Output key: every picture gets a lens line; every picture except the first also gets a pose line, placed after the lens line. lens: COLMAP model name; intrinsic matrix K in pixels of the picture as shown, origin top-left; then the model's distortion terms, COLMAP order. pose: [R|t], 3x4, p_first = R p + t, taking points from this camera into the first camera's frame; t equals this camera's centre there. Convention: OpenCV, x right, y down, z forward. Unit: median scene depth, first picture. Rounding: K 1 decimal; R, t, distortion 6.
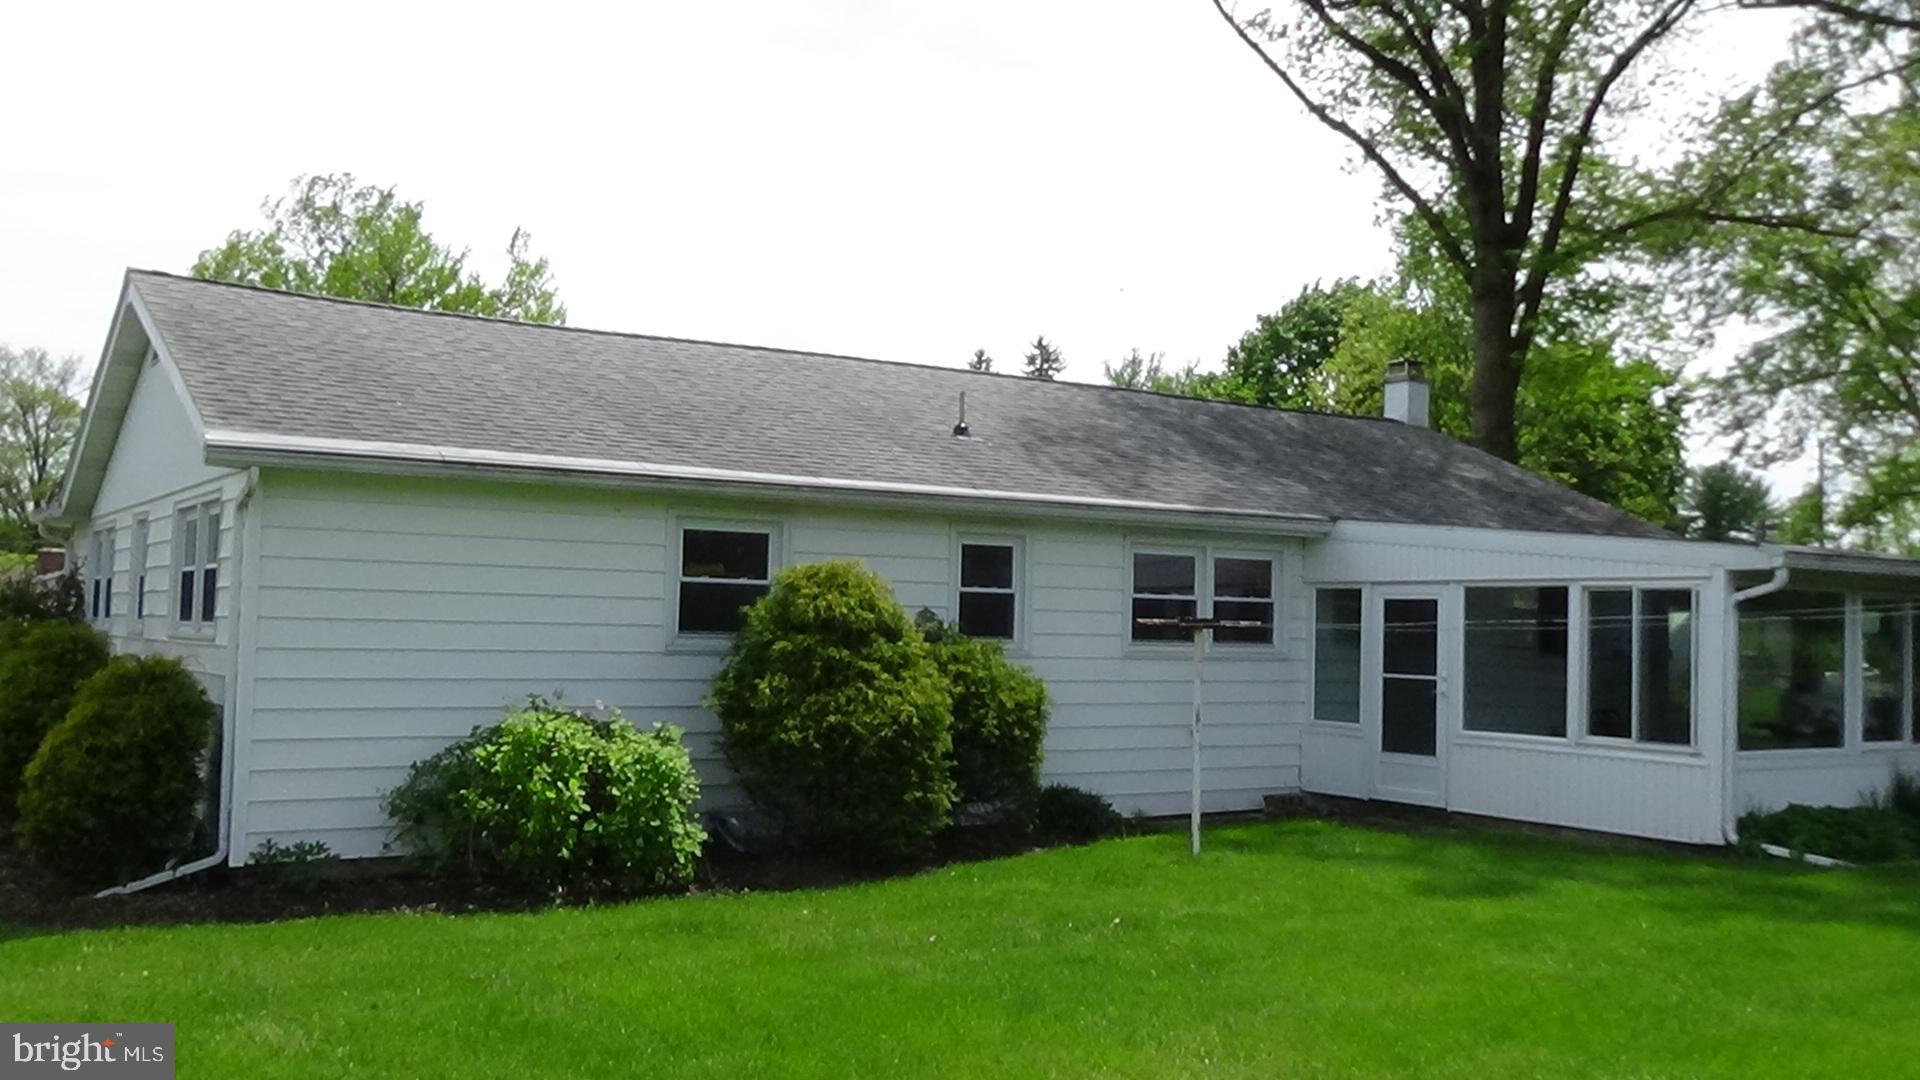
lens RADIAL K [[1660.3, 0, 960.0], [0, 1660.3, 540.0], [0, 0, 1]] dist [0.036451, -0.001419]
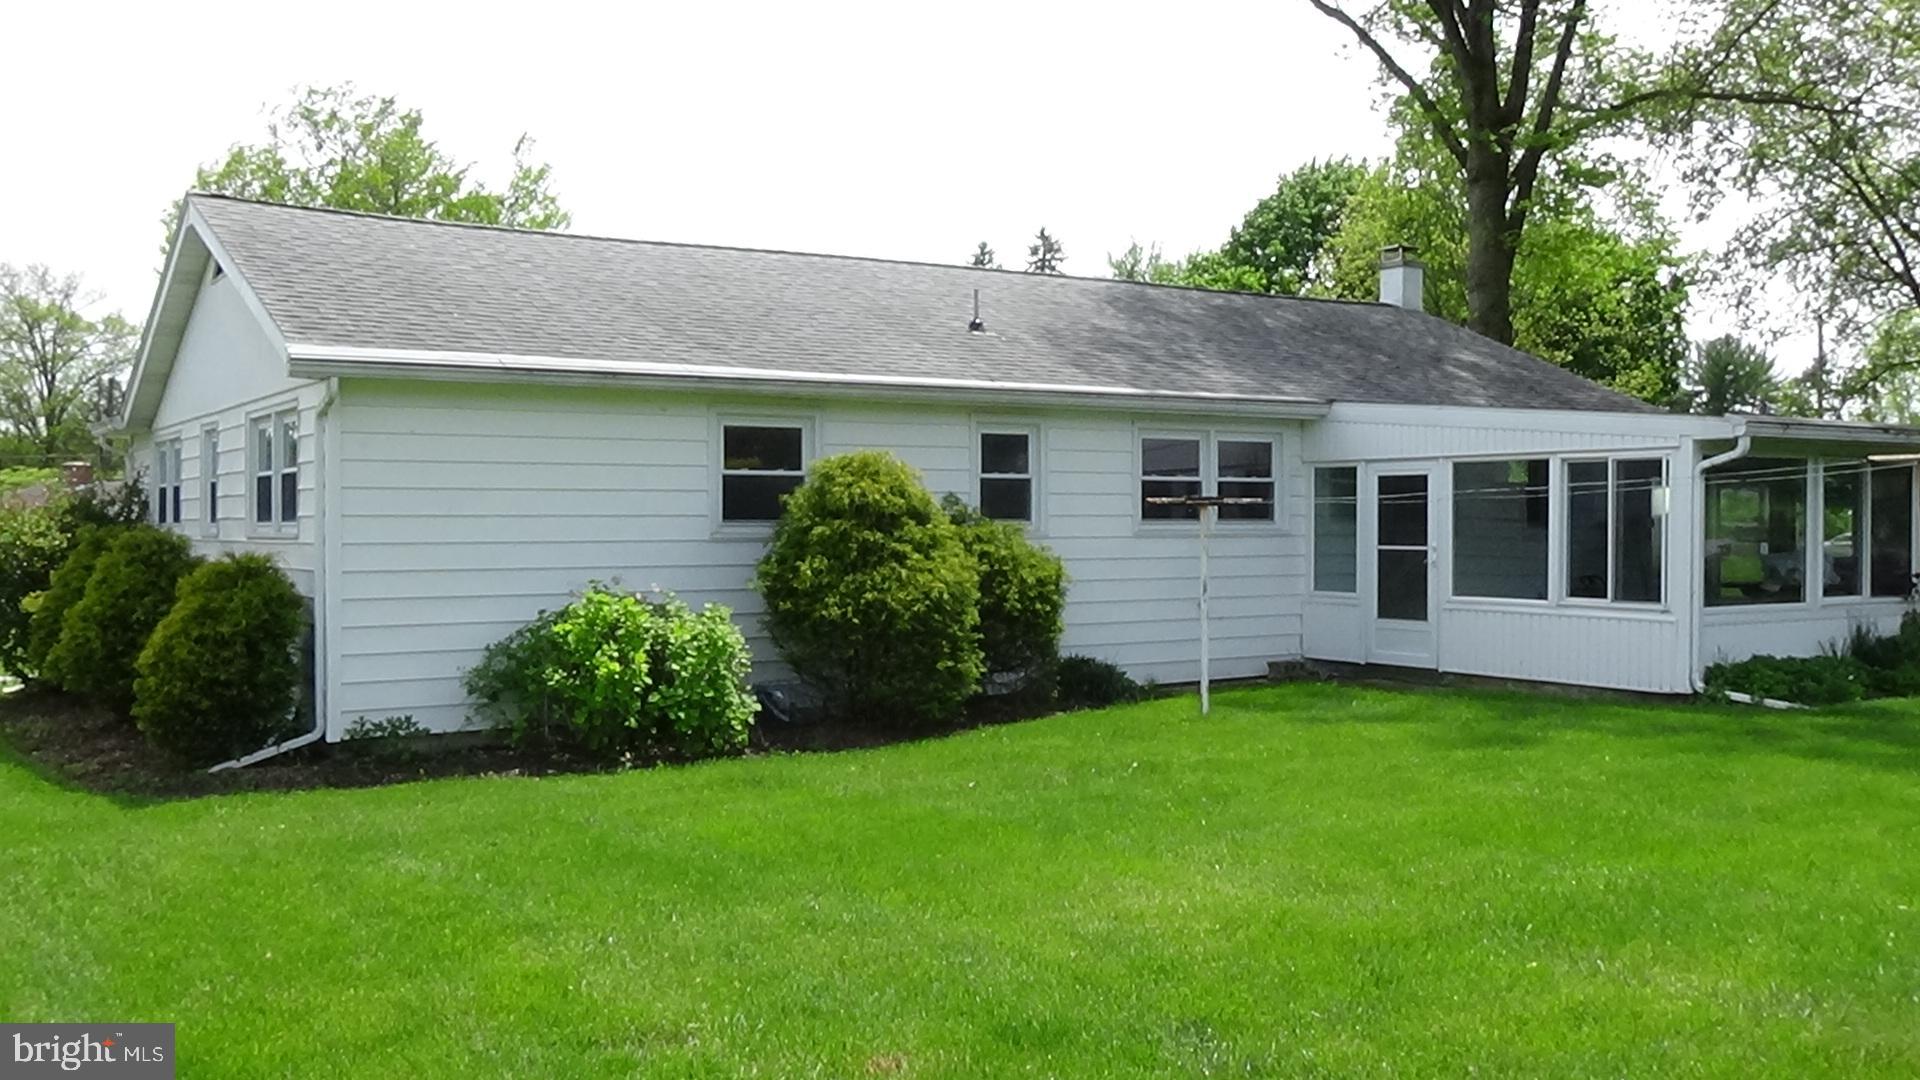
lens RADIAL K [[1829.8, 0, 957.0], [0, 1829.8, 516.7], [0, 0, 1]] dist [0.016240, 0.013333]
pose [[0.999649, -0.025412, 0.007542, -0.025080], [0.025066, 0.998764, 0.042926, 0.005147], [-0.008624, -0.042722, 0.999050, -0.180665]]
